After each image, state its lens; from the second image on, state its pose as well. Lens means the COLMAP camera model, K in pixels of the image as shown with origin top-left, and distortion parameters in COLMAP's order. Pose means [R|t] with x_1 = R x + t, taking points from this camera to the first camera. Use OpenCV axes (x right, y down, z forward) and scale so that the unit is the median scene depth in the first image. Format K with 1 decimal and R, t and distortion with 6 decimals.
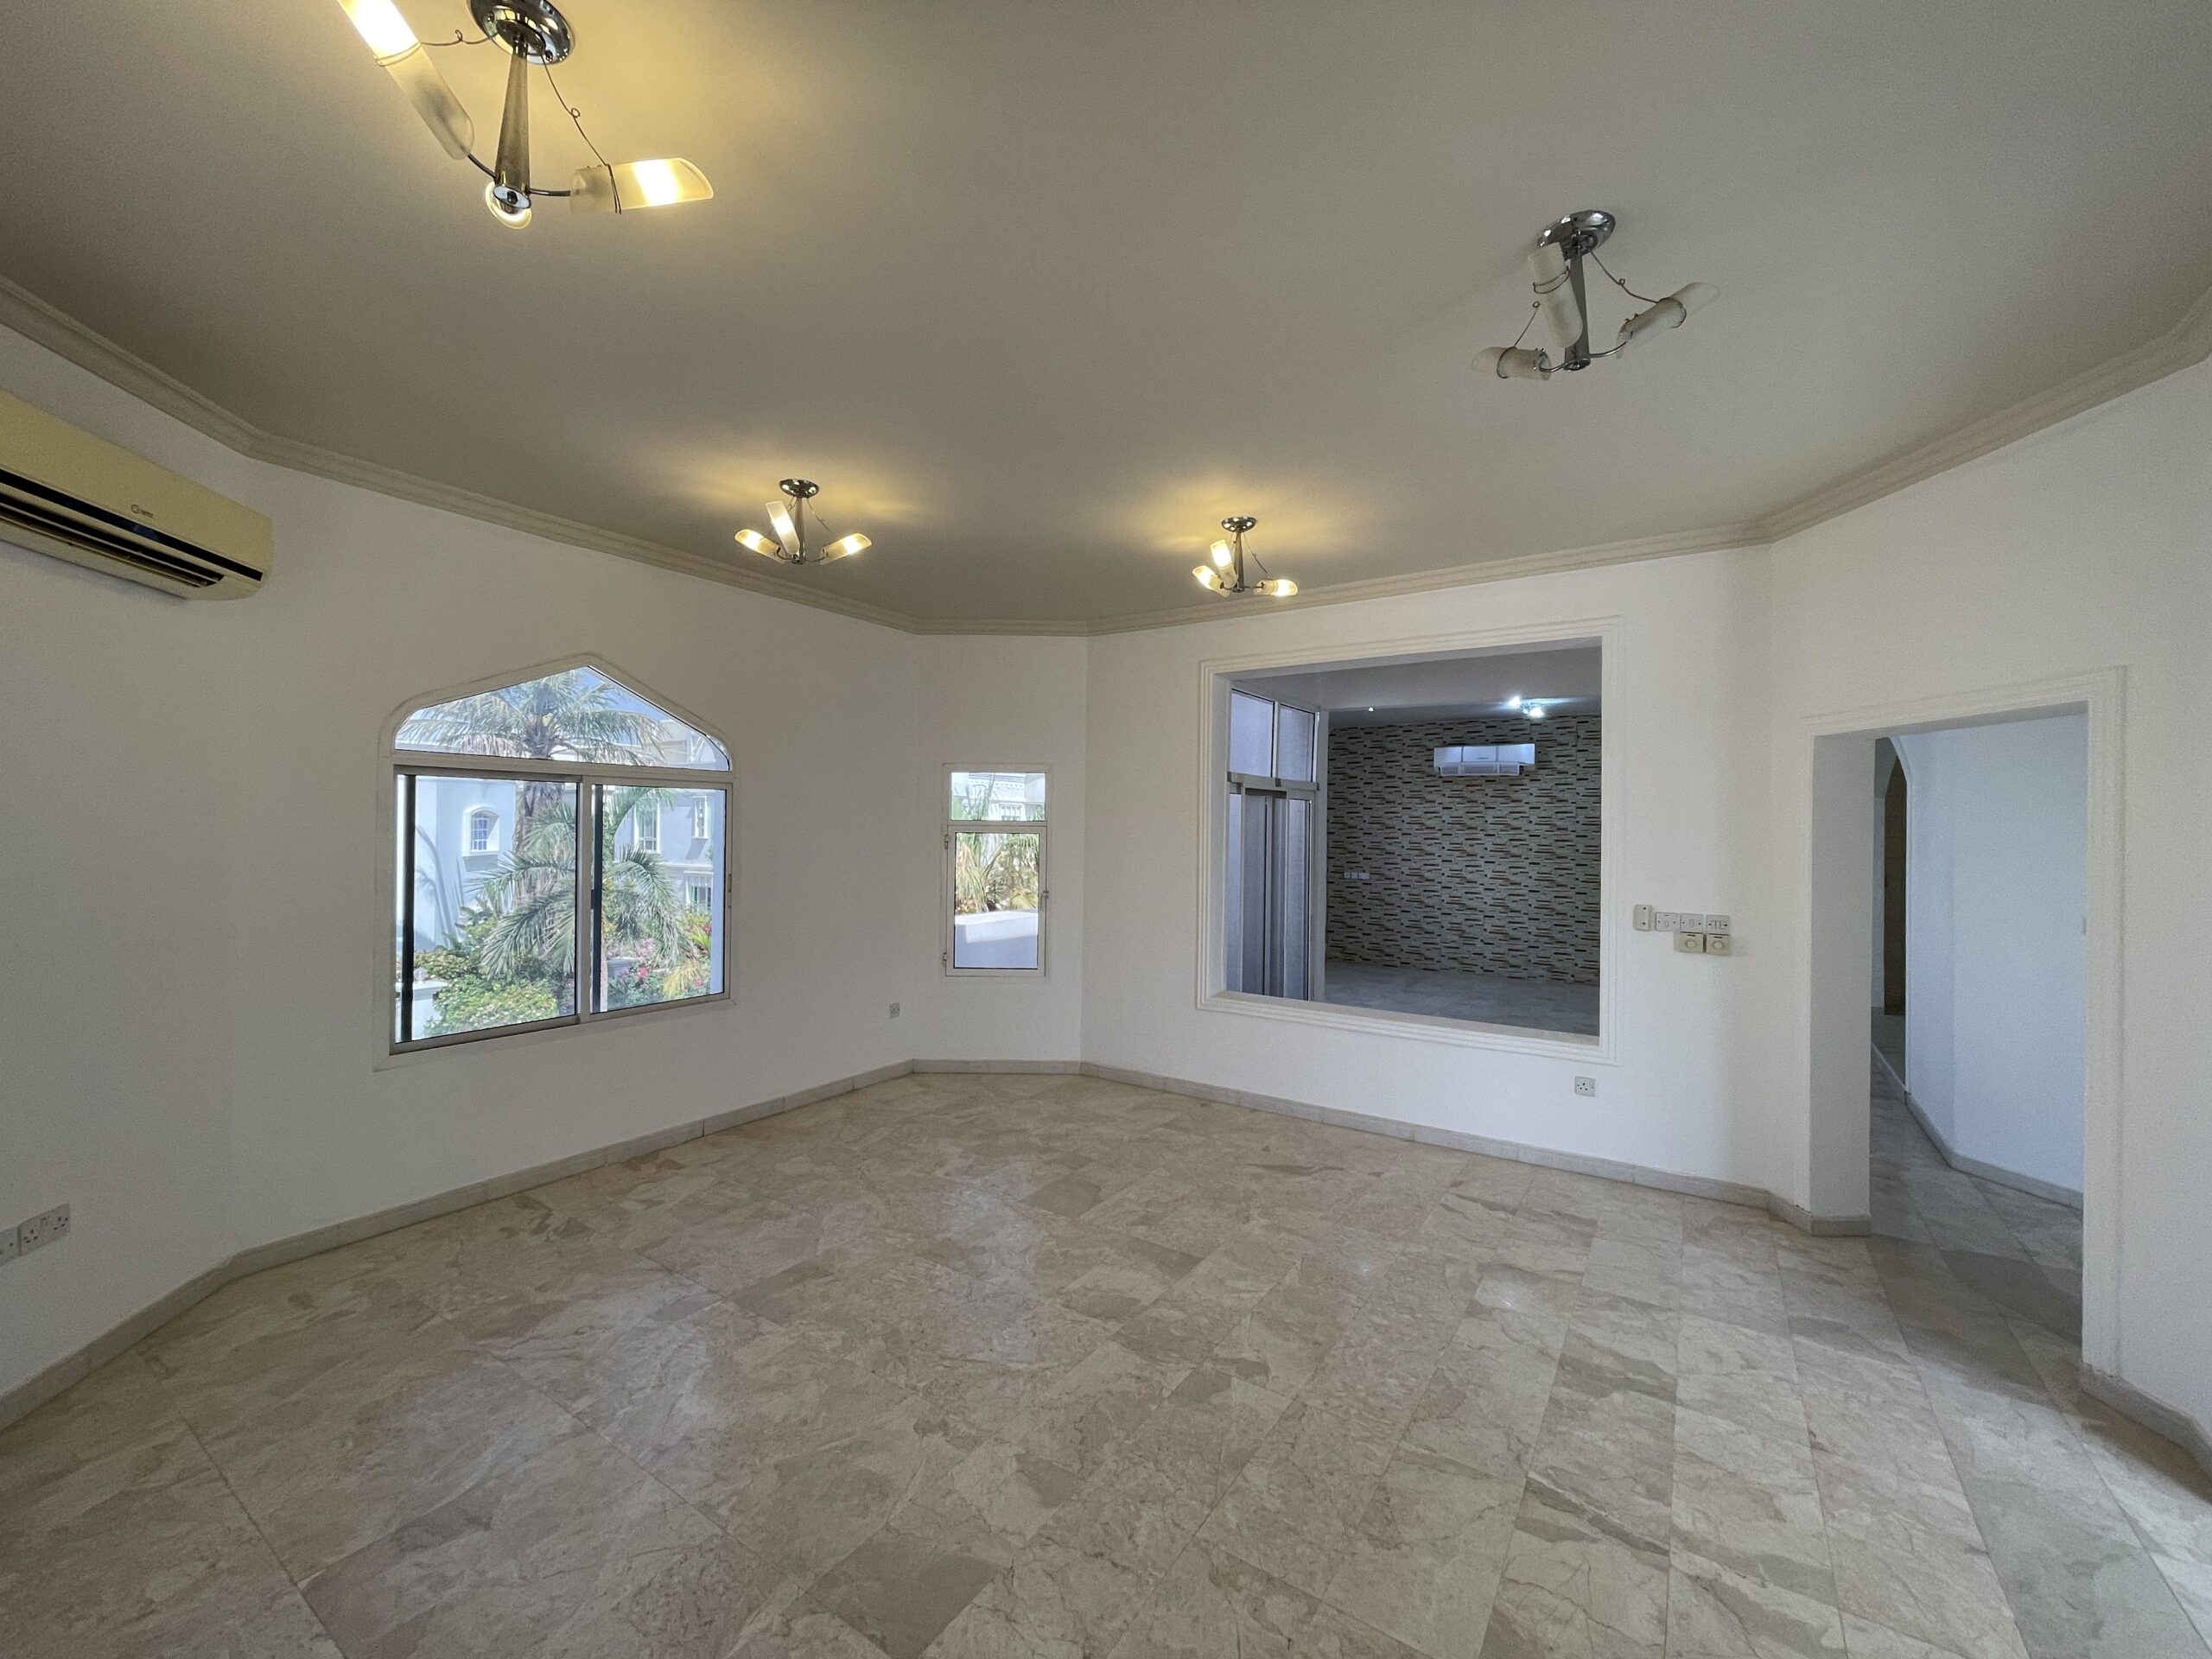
lens RADIAL K [[895.9, 0, 1100.0], [0, 895.9, 823.3], [0, 0, 1]] dist [-0.006535, 0.003041]
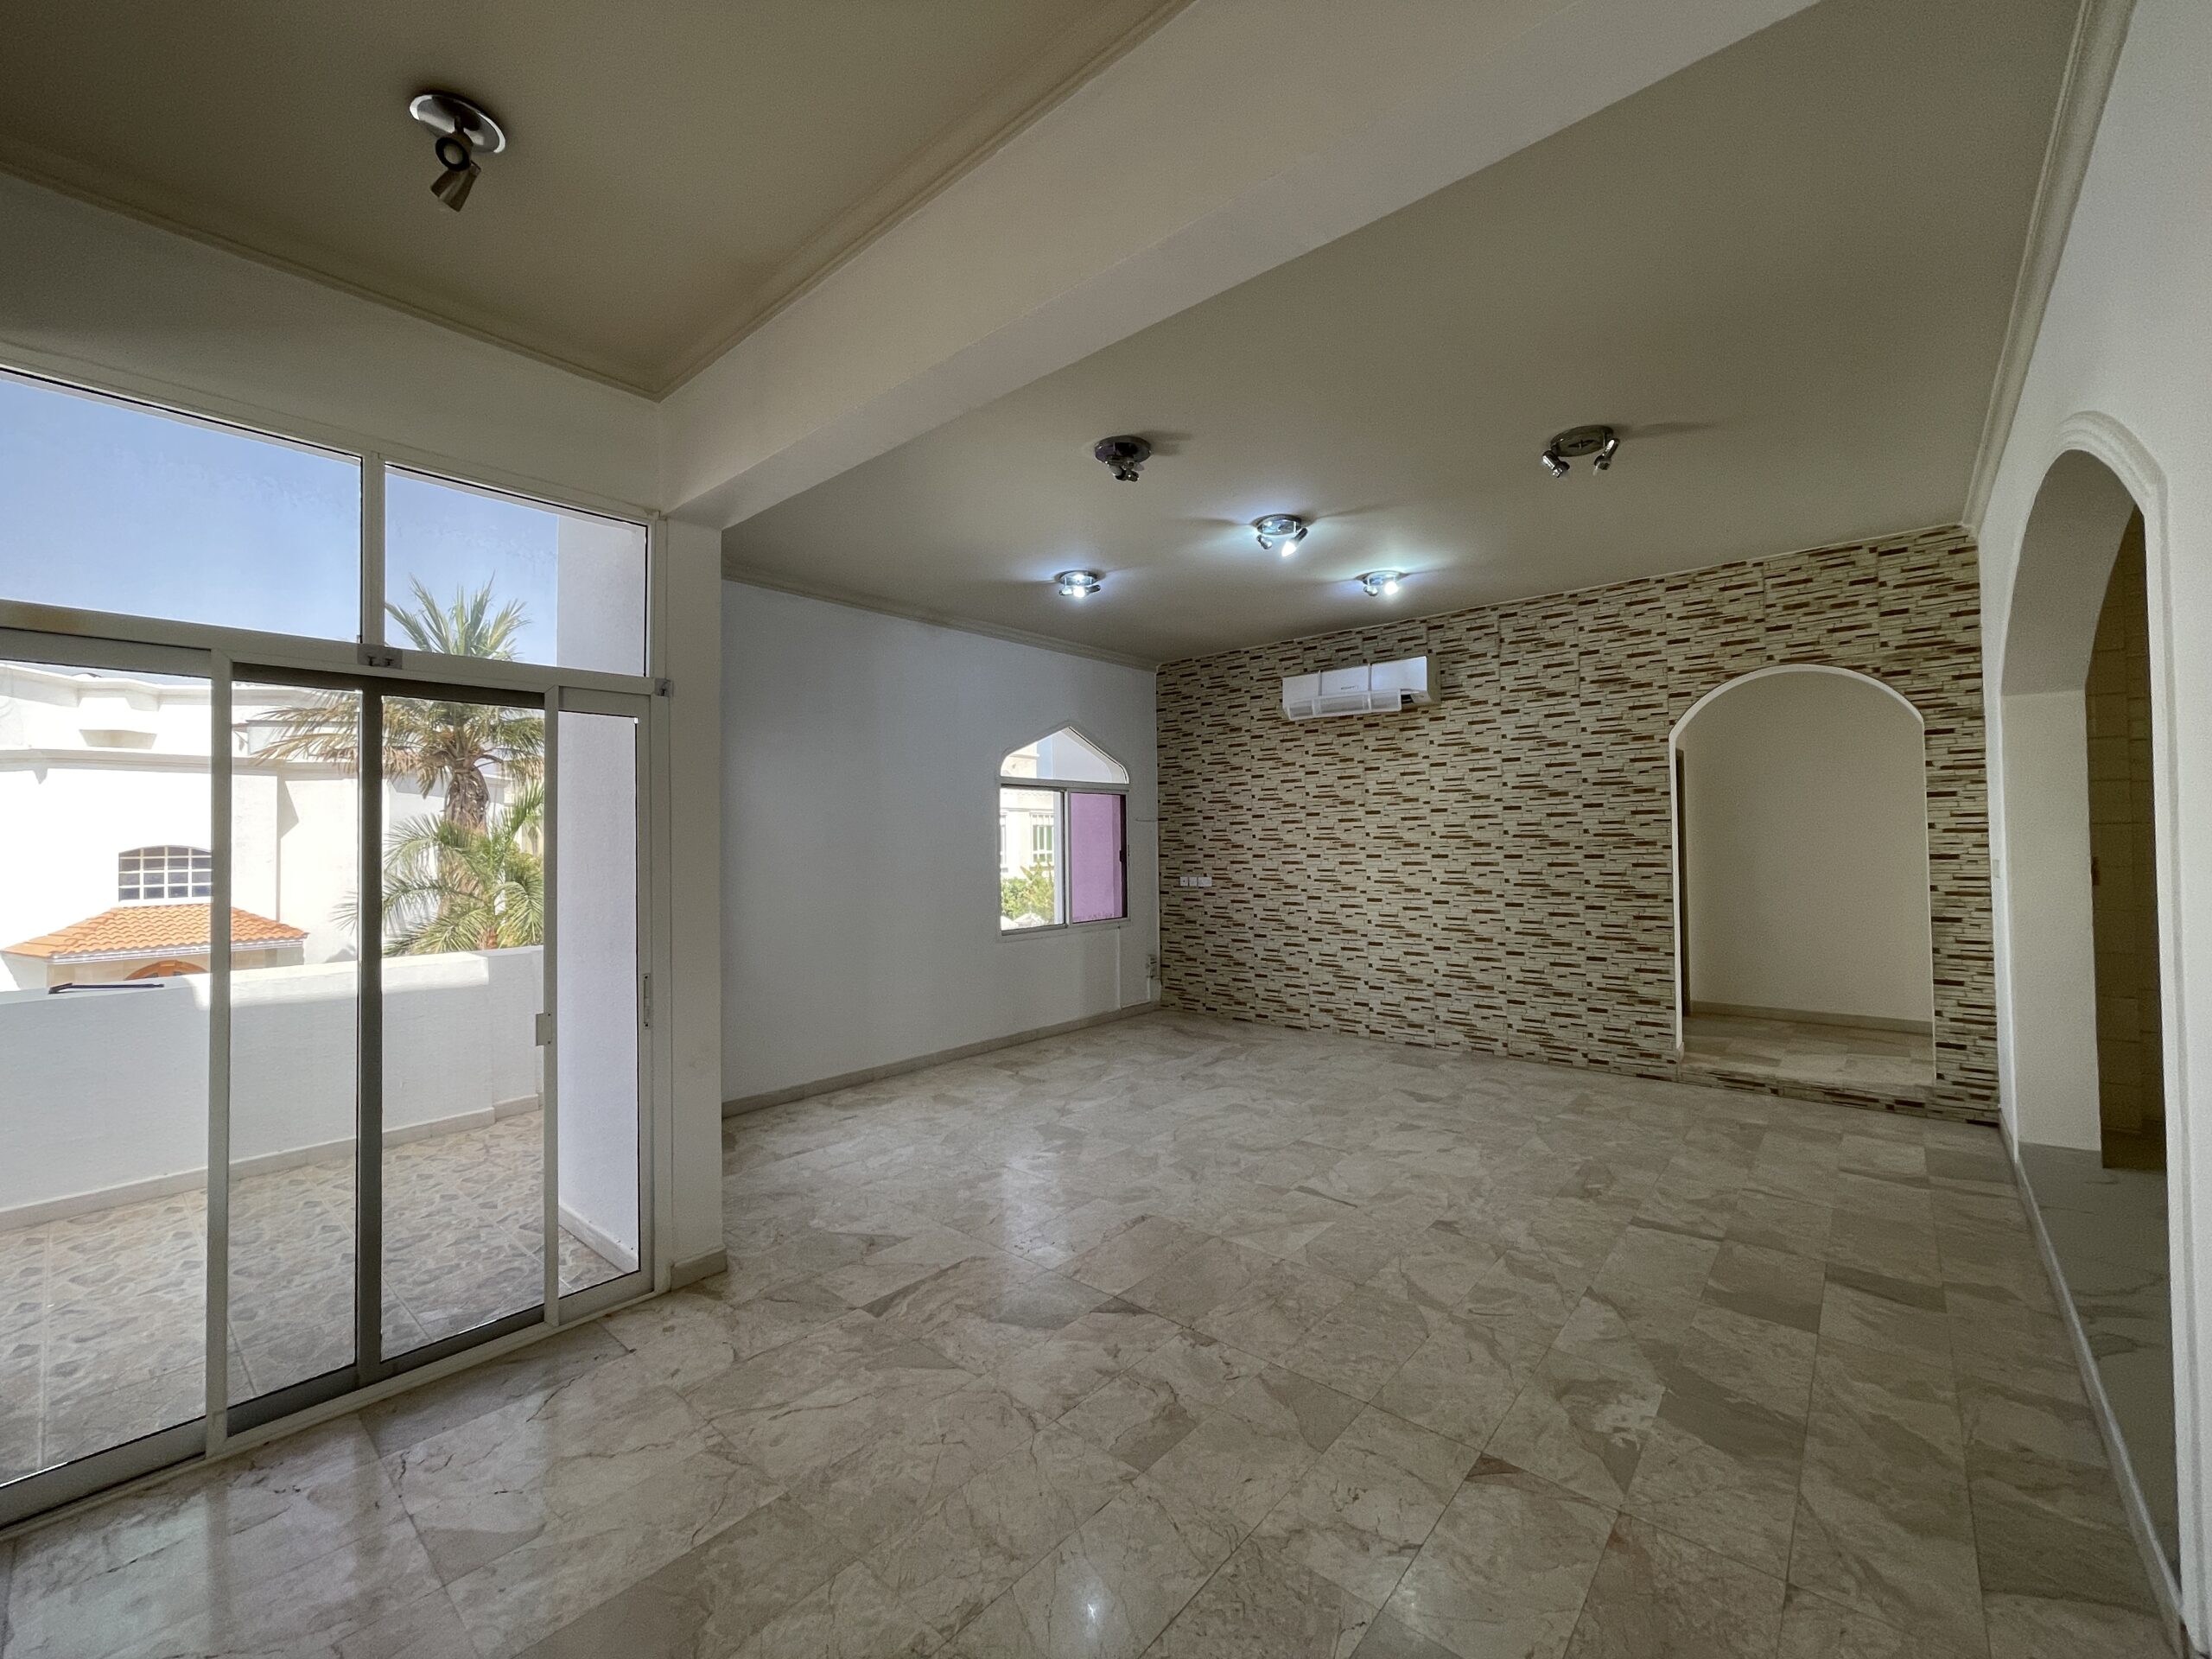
lens RADIAL K [[895.9, 0, 1094.7], [0, 895.9, 823.2], [0, 0, 1]] dist [-0.006535, 0.003041]
pose [[0.991519, -0.026836, -0.127163, 0.837942], [0.025072, 0.999566, -0.015447, 0.065988], [0.127522, 0.012127, 0.991762, 0.934709]]
